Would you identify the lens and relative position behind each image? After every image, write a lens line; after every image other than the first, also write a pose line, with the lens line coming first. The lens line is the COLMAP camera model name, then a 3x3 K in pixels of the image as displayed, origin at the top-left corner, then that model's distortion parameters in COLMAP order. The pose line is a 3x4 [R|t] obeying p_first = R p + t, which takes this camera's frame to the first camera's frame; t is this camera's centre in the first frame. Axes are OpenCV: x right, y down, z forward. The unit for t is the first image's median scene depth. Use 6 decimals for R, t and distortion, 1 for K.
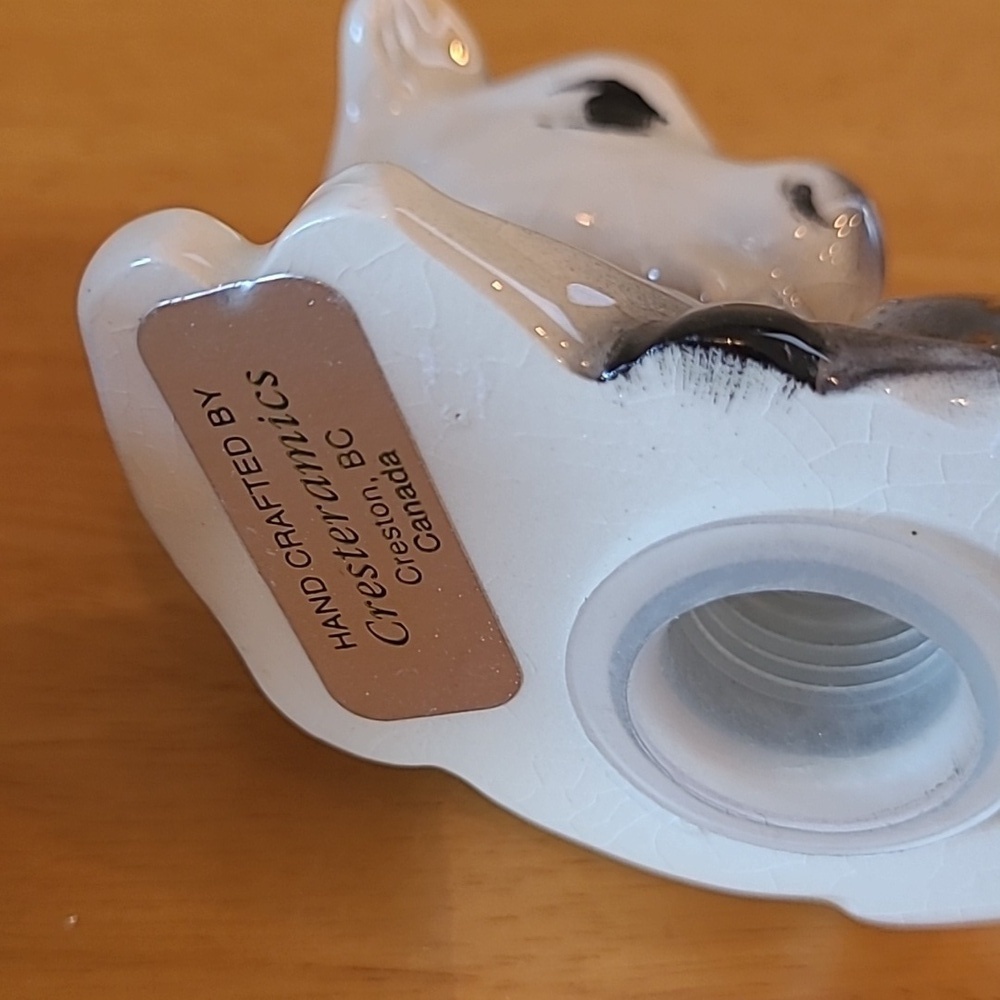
lens RADIAL K [[1740.9, 0, 506.6], [0, 1740.9, 503.5], [0, 0, 1]] dist [-0.021018, 0.000000]
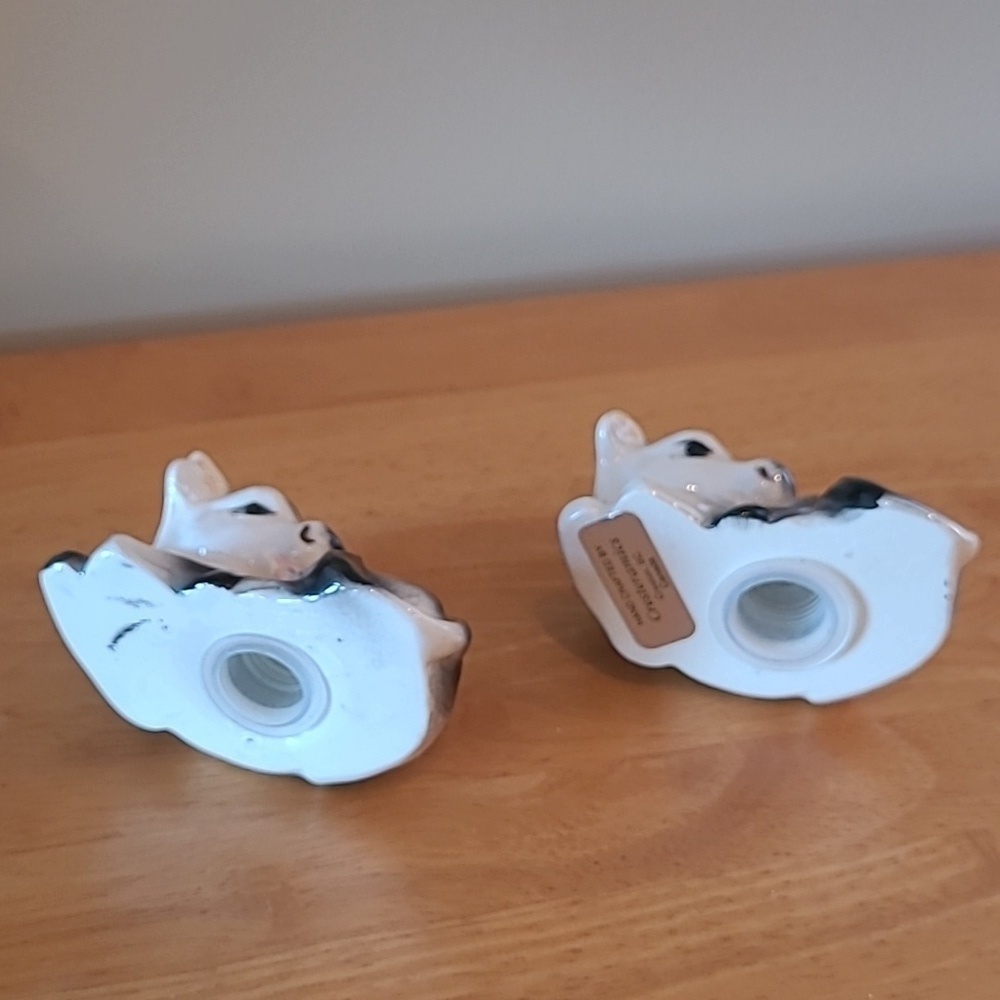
lens RADIAL K [[1737.3, 0, 505.0], [0, 1737.3, 502.5], [0, 0, 1]] dist [-0.021940, 0.000000]
pose [[0.992667, -0.120343, -0.011405, -0.300300], [0.116638, 0.978324, -0.171109, 0.415493], [0.031749, 0.168524, 0.985186, -2.415152]]
